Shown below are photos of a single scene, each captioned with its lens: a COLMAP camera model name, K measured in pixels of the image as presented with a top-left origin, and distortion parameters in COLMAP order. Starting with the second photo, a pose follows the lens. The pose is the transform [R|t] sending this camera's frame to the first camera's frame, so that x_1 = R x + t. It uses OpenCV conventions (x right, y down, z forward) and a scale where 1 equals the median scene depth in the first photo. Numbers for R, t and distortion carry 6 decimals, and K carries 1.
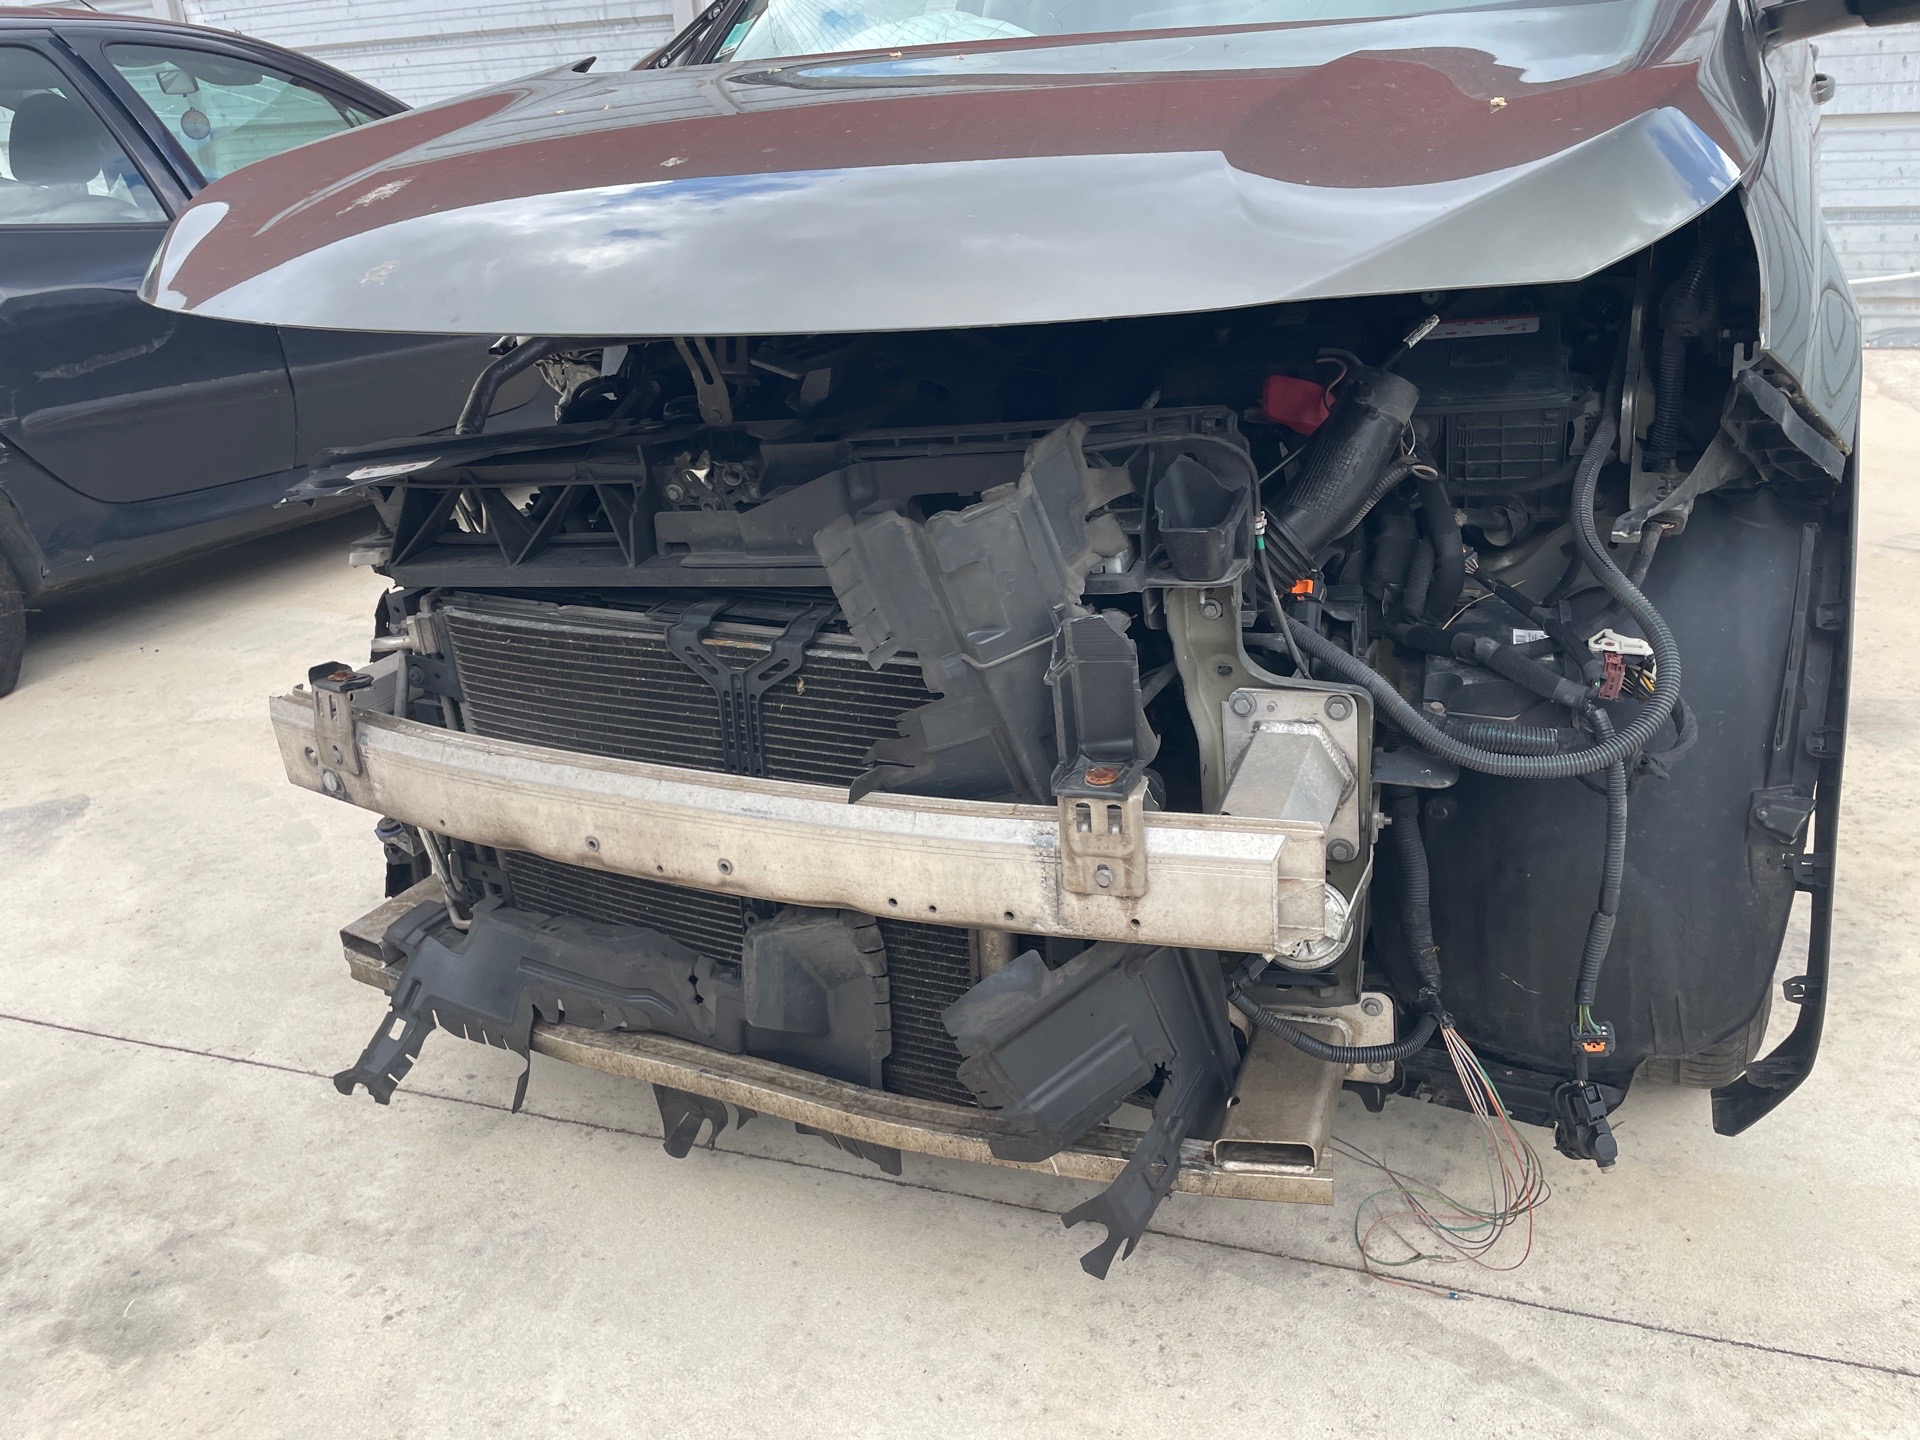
lens RADIAL K [[1463.5, 0, 951.9], [0, 1463.5, 723.2], [0, 0, 1]] dist [0.074632, -0.100288]
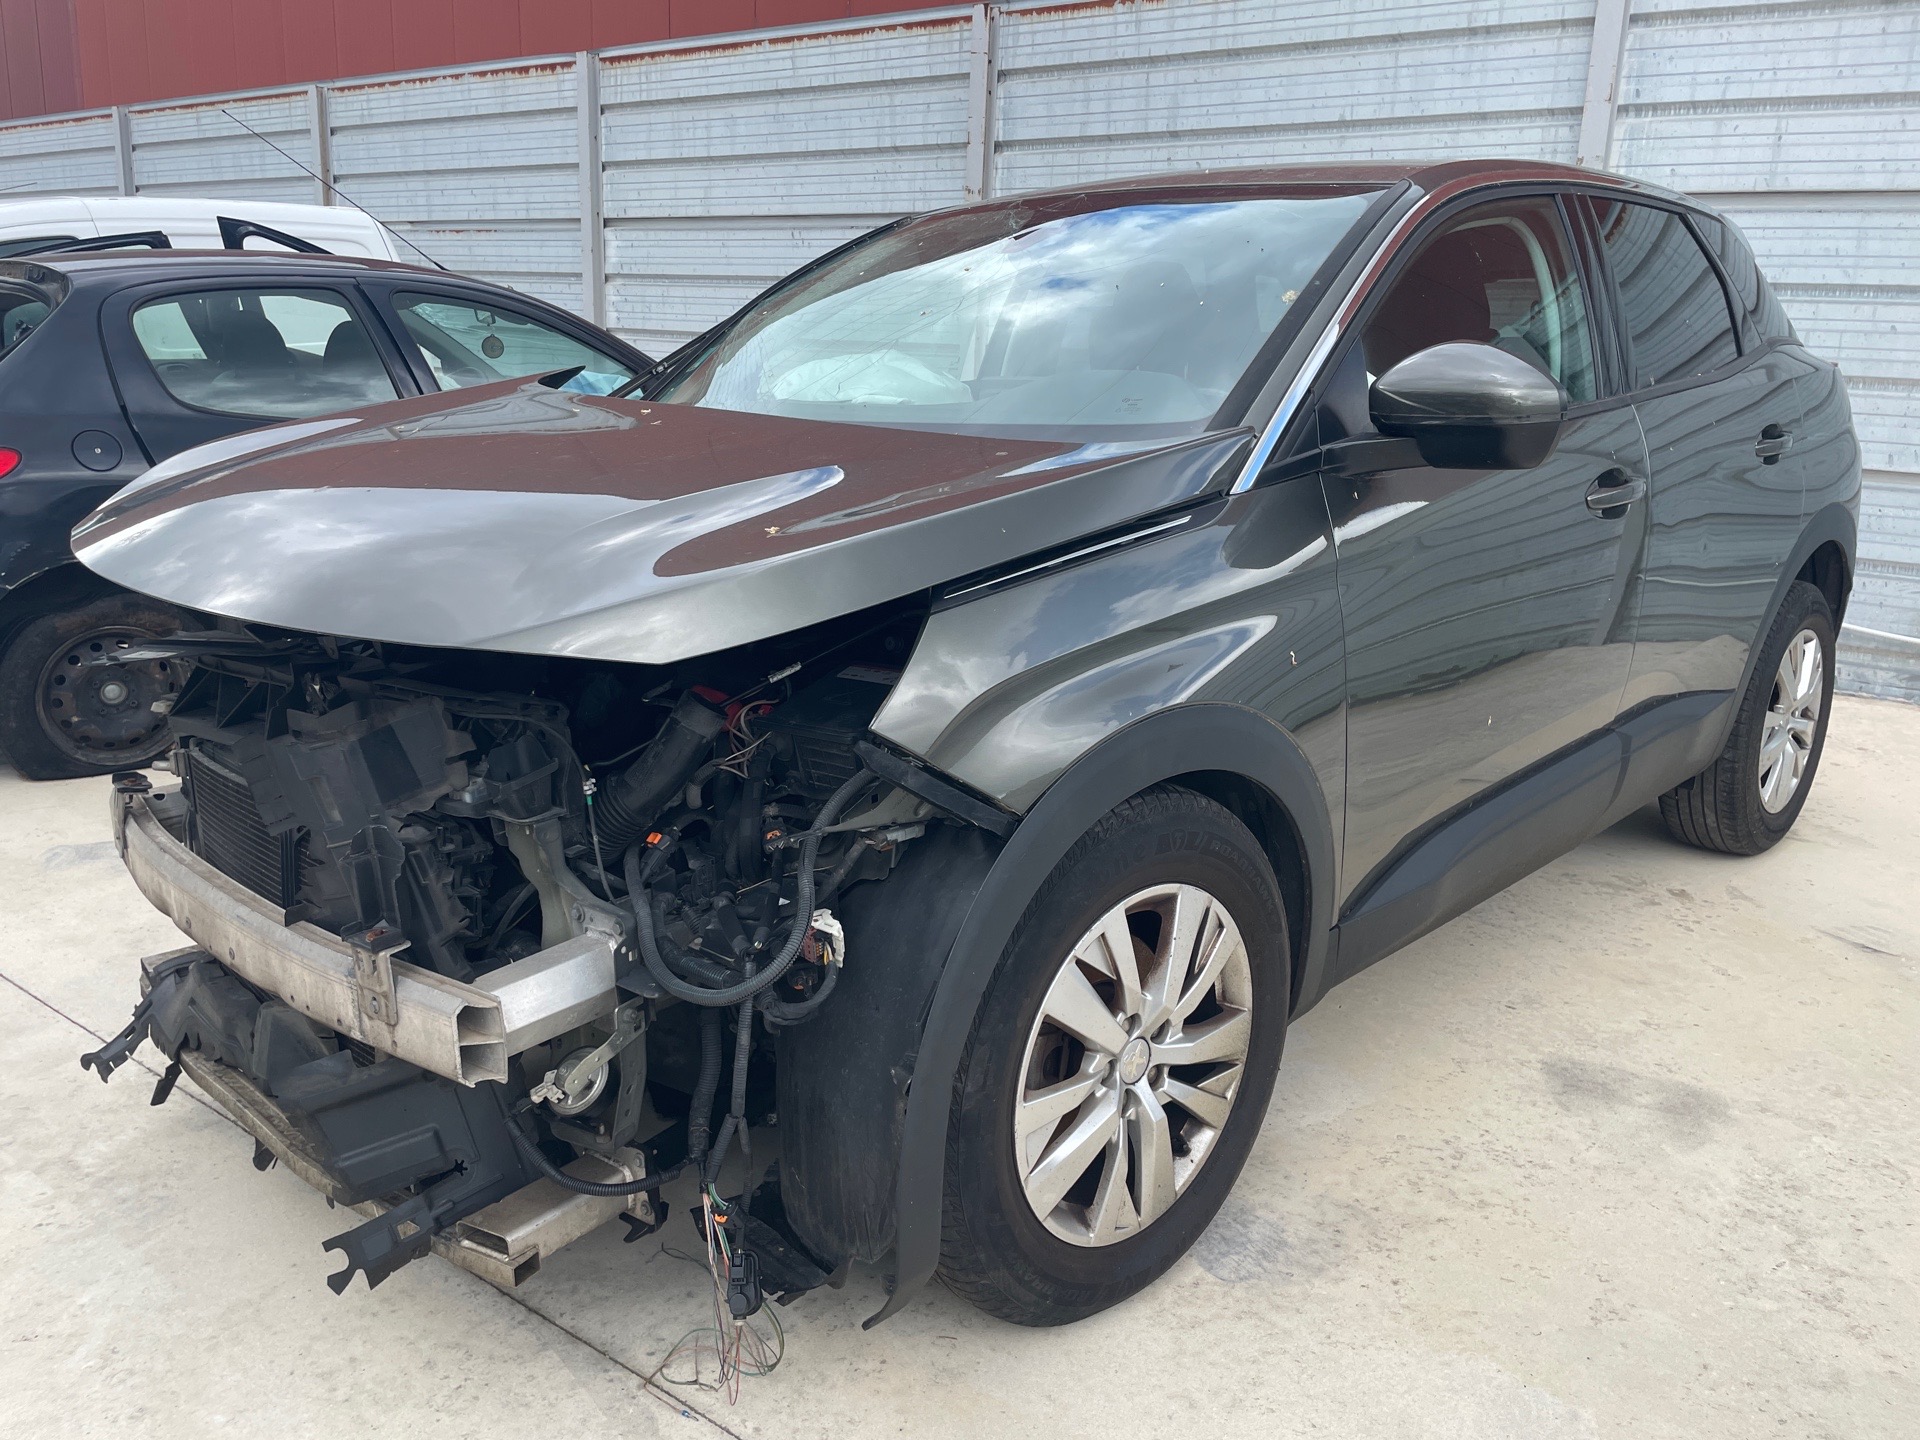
lens RADIAL K [[1463.5, 0, 964.5], [0, 1463.5, 725.0], [0, 0, 1]] dist [0.074632, -0.100288]
pose [[0.951339, 0.164938, -0.260287, 0.859172], [-0.196901, 0.975129, -0.101747, -0.114064], [0.237031, 0.148047, 0.960155, -0.266942]]
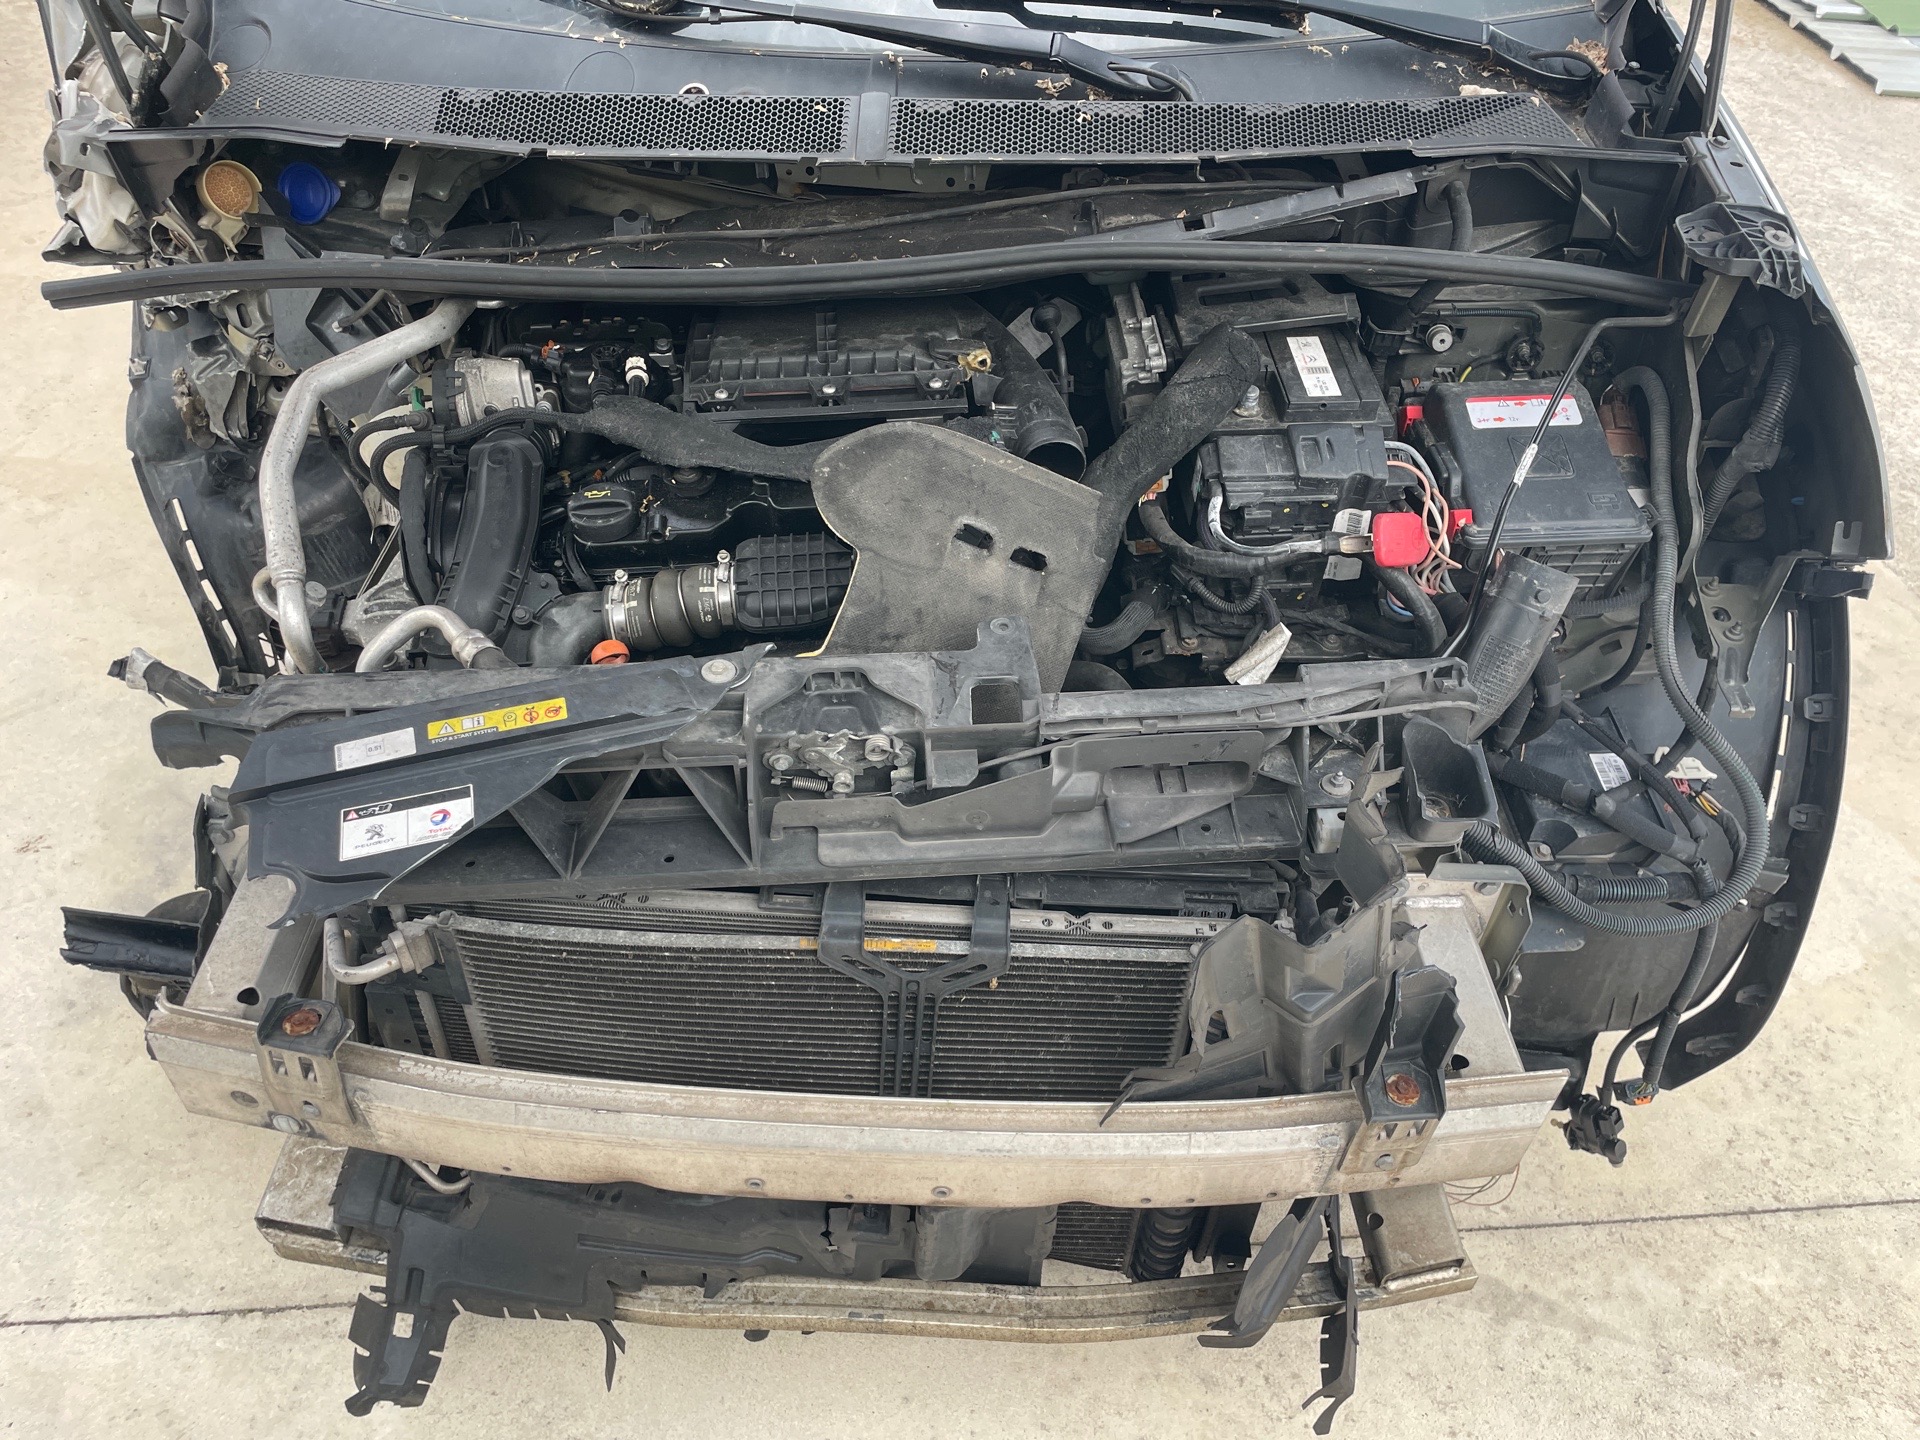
lens RADIAL K [[1463.5, 0, 965.3], [0, 1463.5, 711.8], [0, 0, 1]] dist [0.074632, -0.100288]
pose [[0.897570, -0.194520, 0.395638, -0.429026], [0.049733, 0.936346, 0.347539, -0.476834], [-0.438057, -0.292265, 0.850110, 0.301180]]
